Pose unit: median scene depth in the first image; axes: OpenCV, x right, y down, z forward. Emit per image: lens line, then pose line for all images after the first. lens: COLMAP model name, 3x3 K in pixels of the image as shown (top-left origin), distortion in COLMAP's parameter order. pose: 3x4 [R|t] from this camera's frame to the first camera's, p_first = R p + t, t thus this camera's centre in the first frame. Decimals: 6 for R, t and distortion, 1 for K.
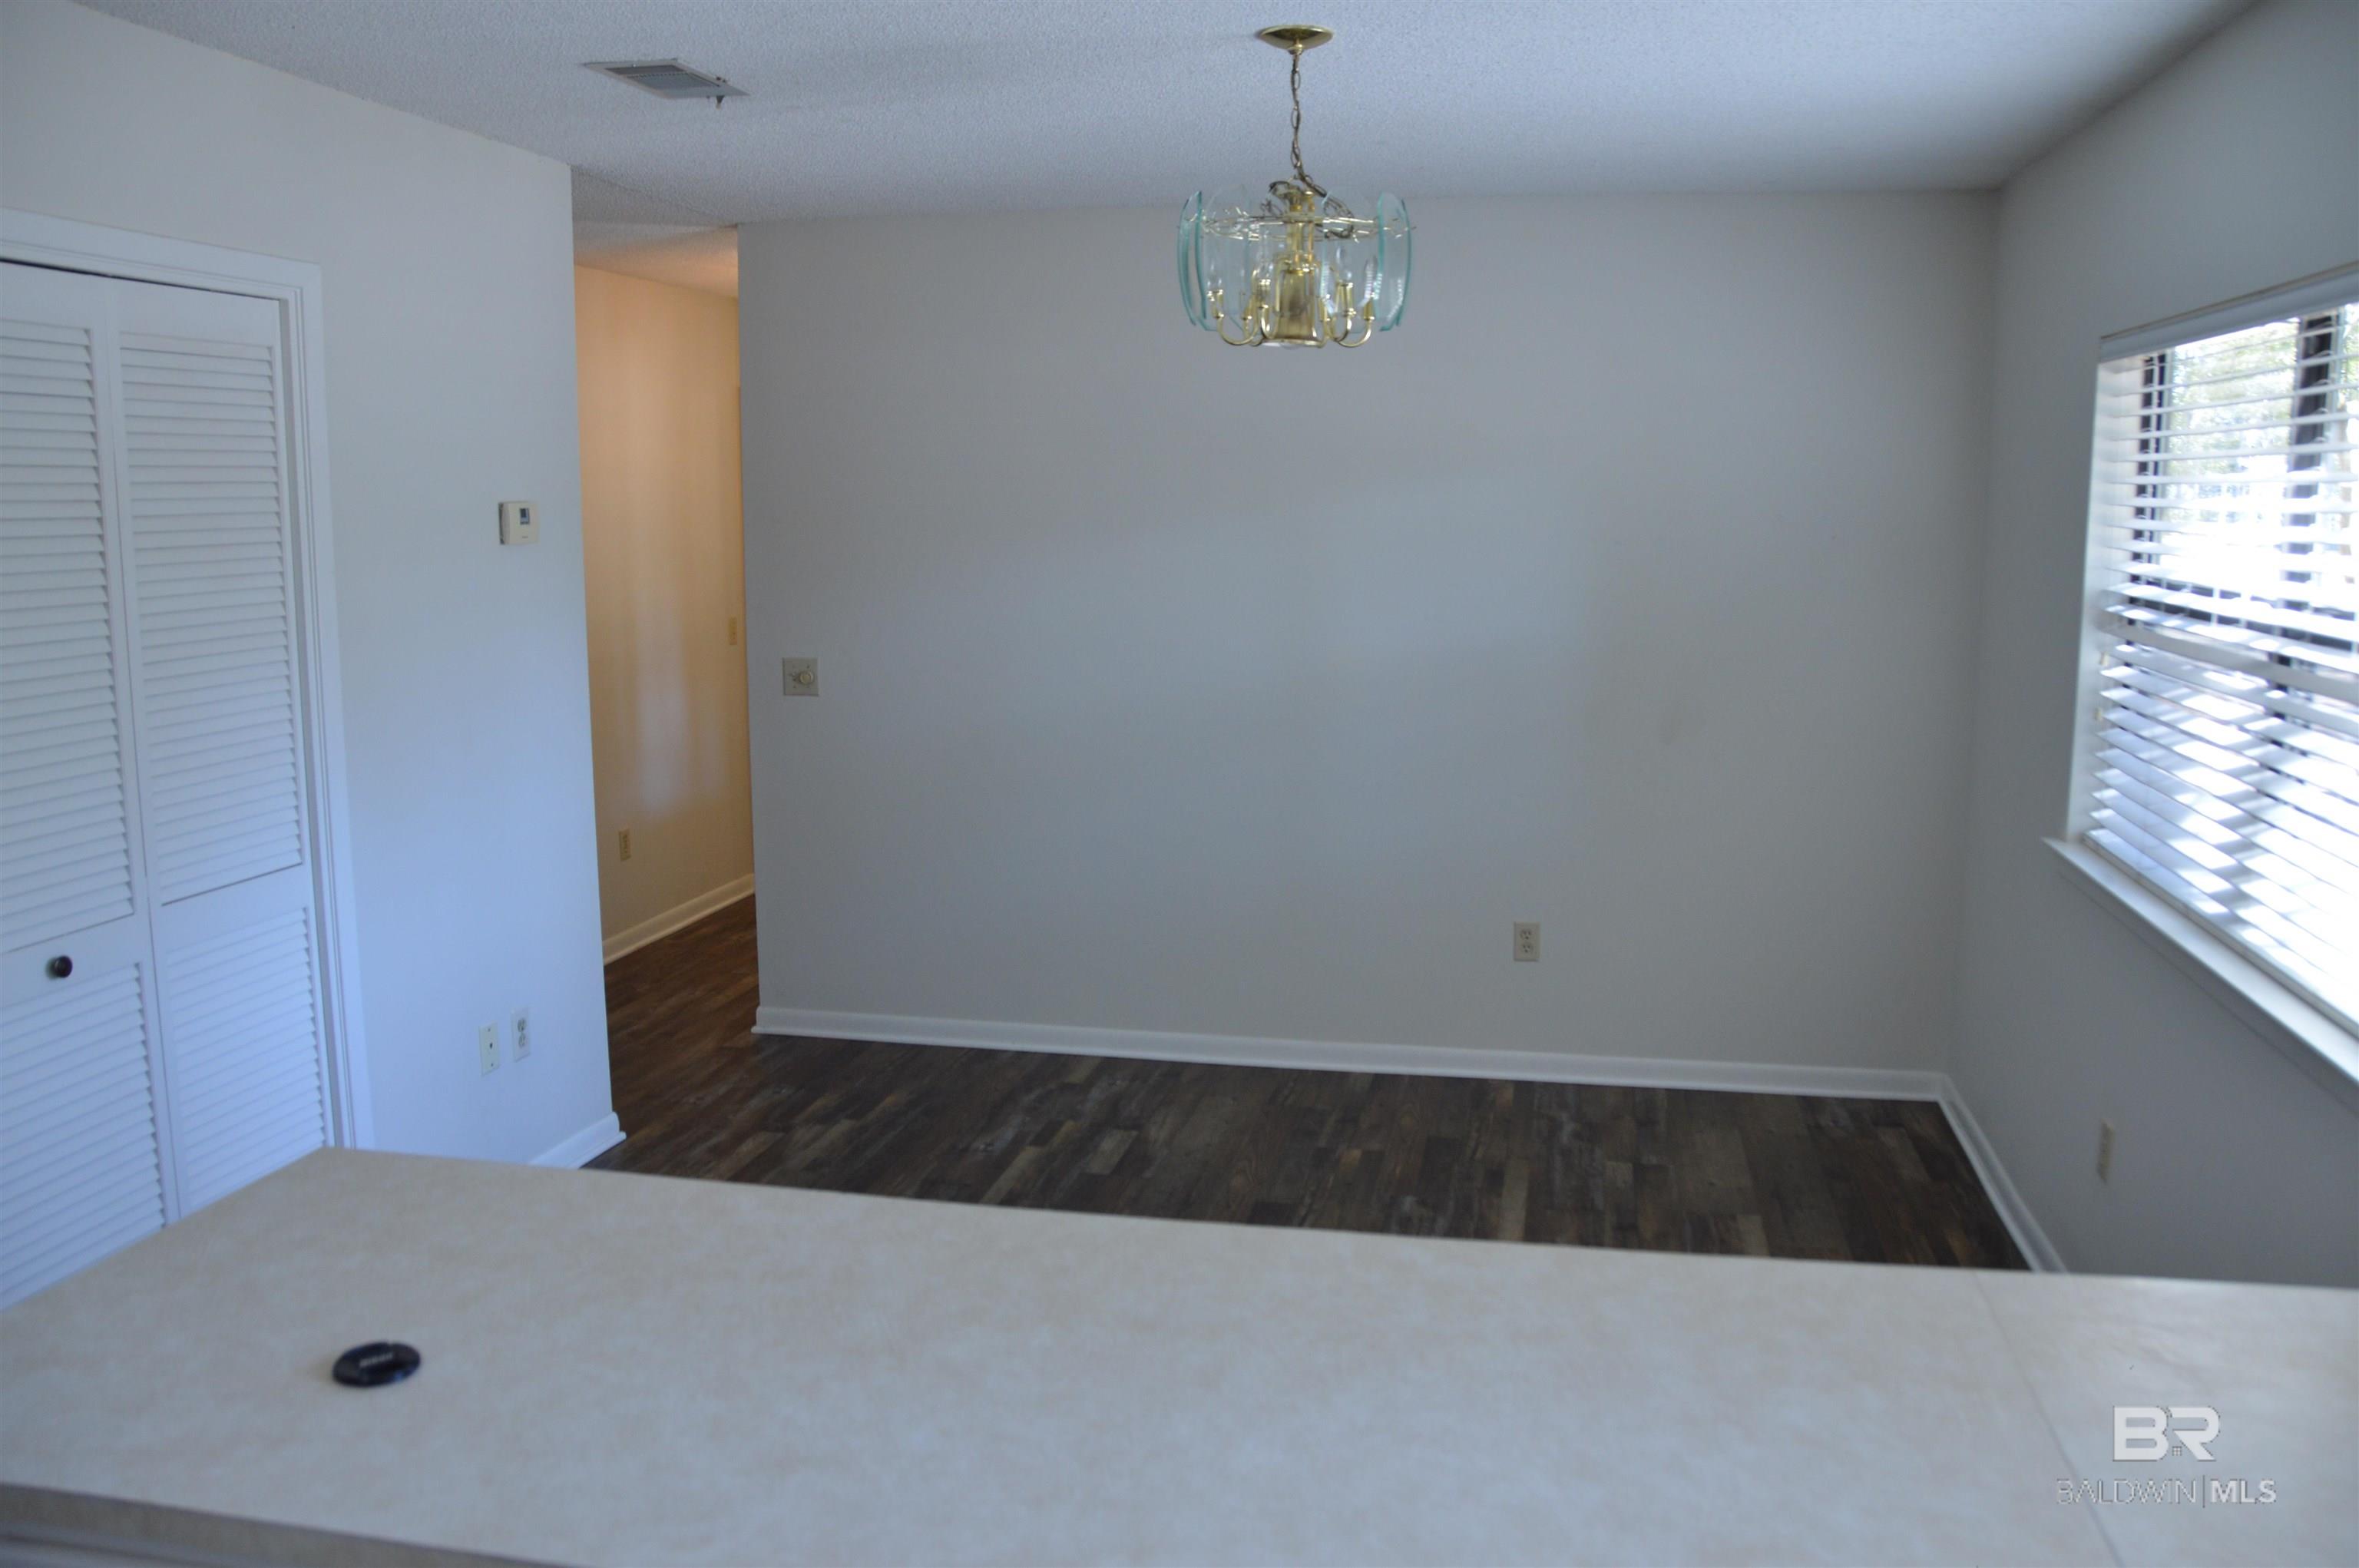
lens RADIAL K [[1864.4, 0, 1193.8], [0, 1864.4, 794.6], [0, 0, 1]] dist [-0.151648, 0.112402]
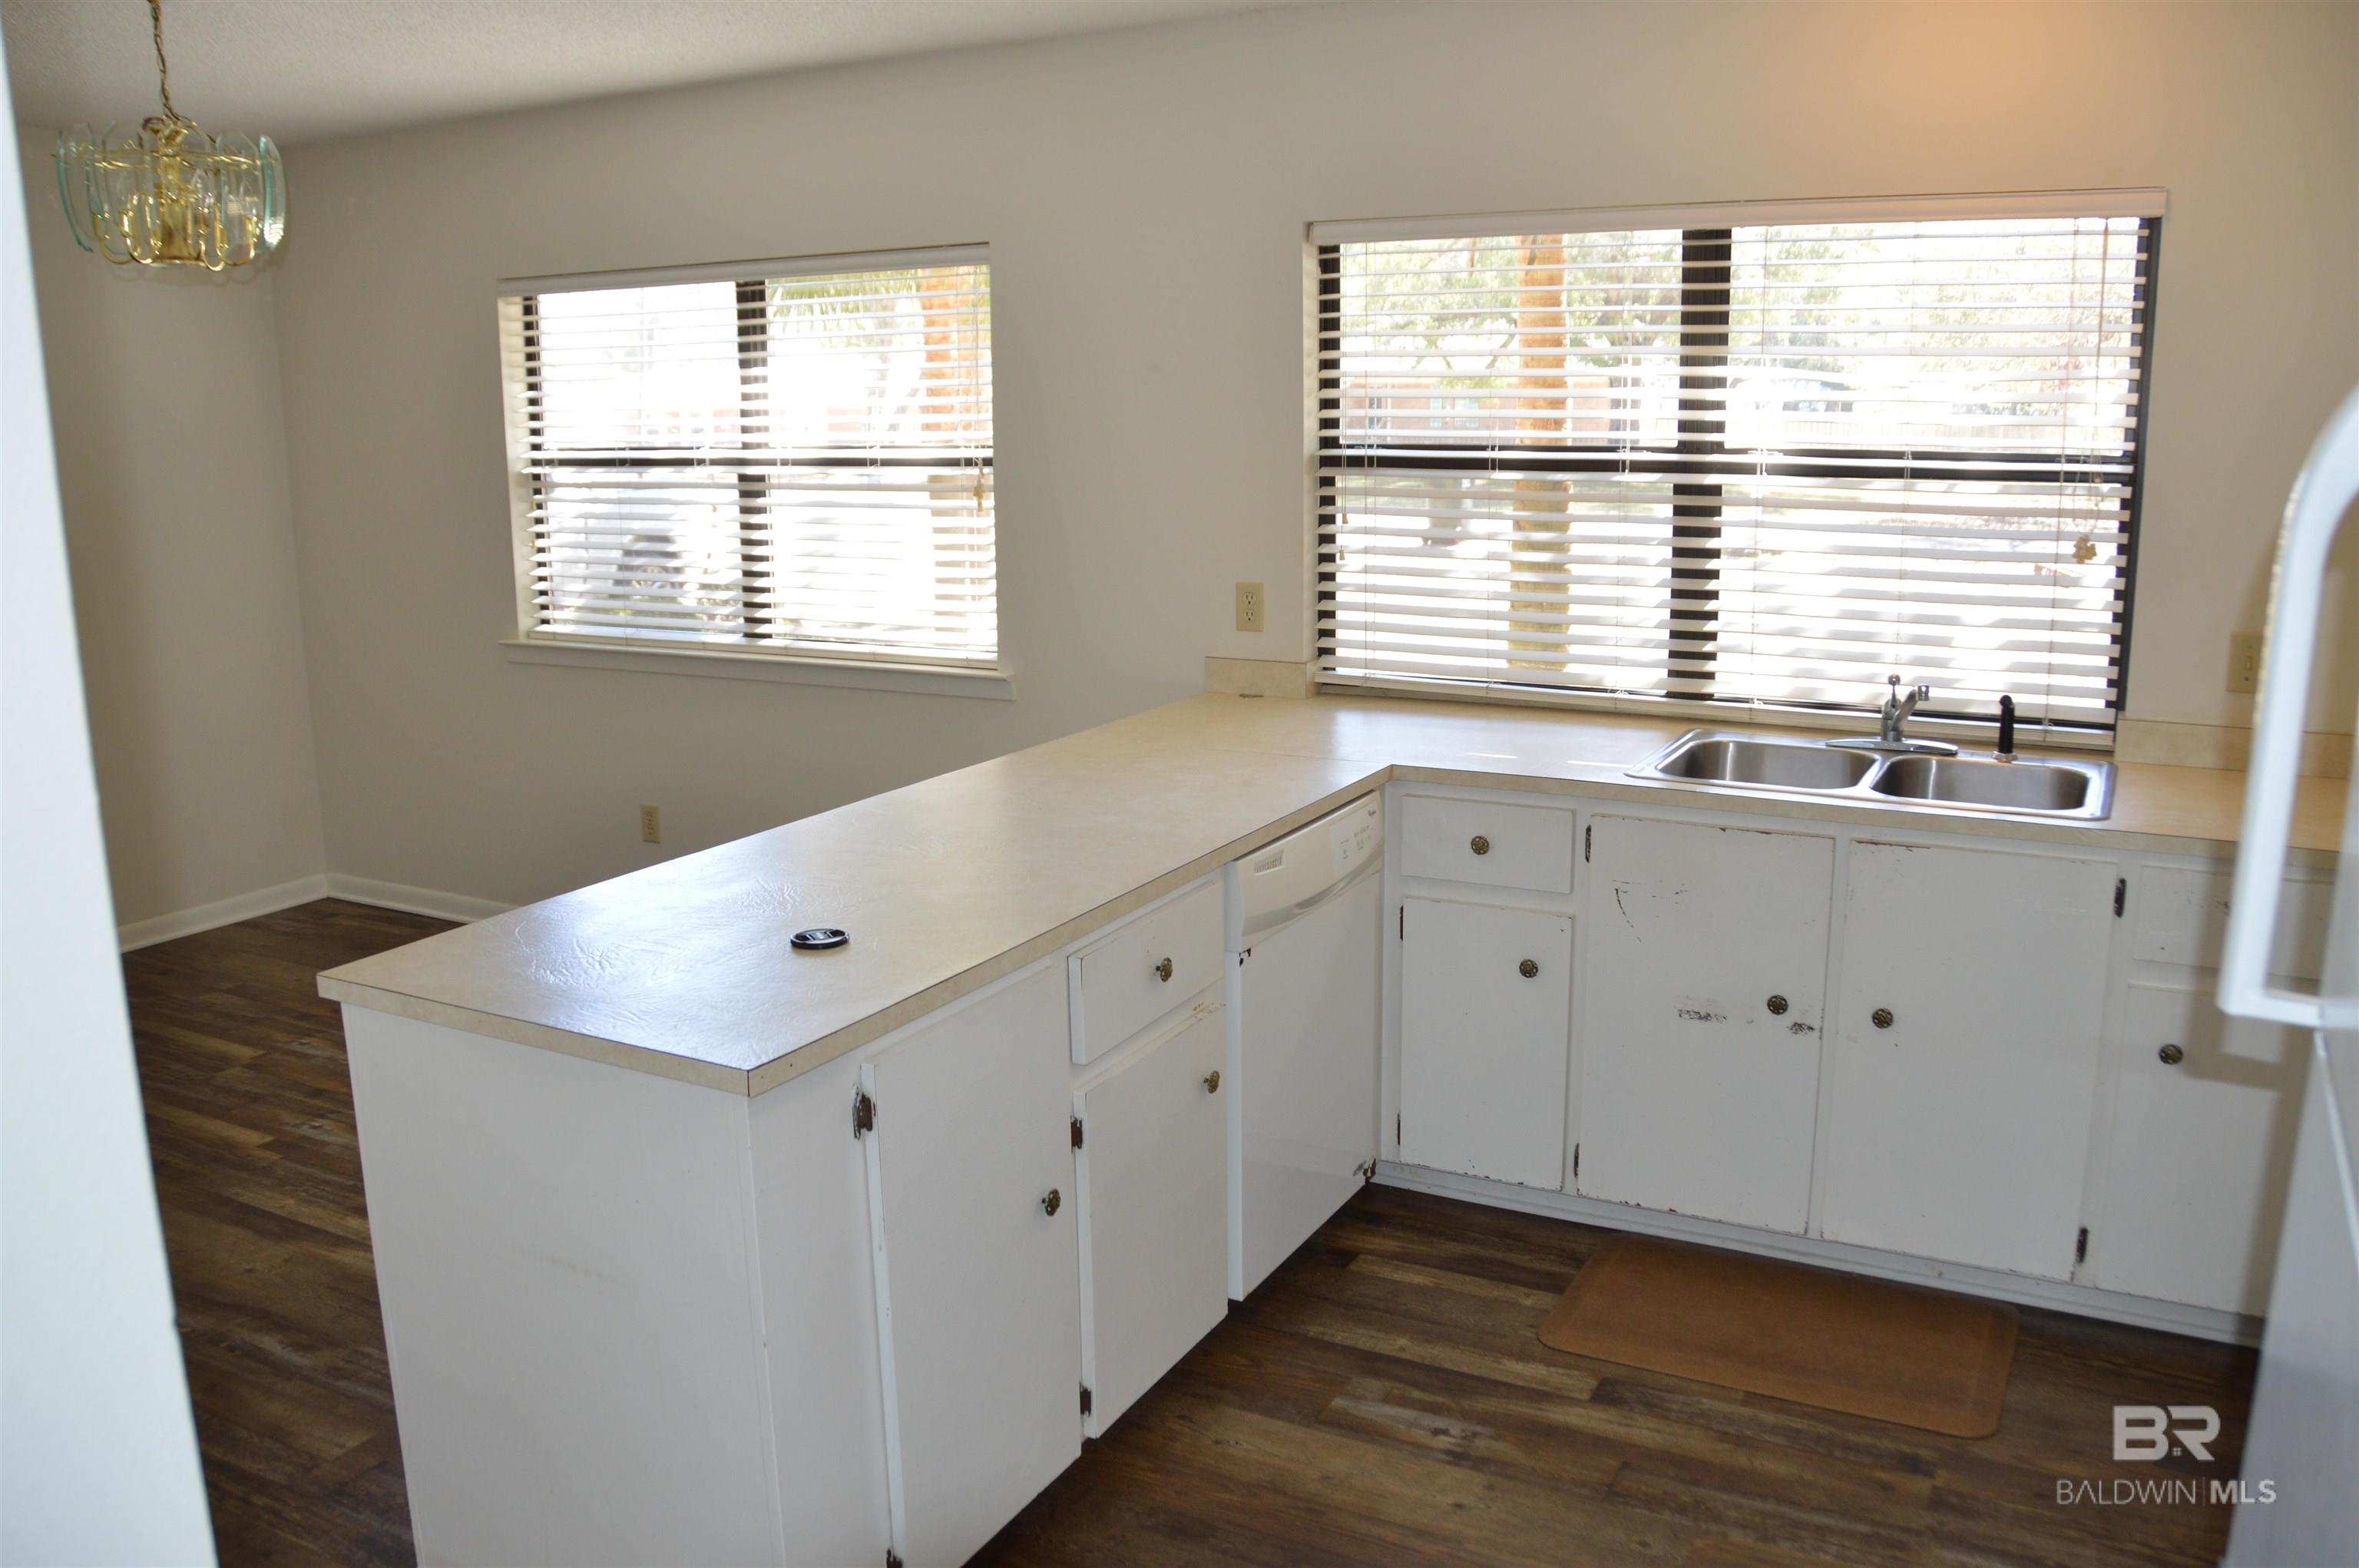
lens RADIAL K [[1864.4, 0, 1193.8], [0, 1864.4, 794.6], [0, 0, 1]] dist [-0.151648, 0.112402]
pose [[0.285421, -0.199865, 0.937331, -0.751735], [0.157685, 0.974479, 0.159771, -0.001579], [-0.945341, 0.102201, 0.309653, 0.083812]]
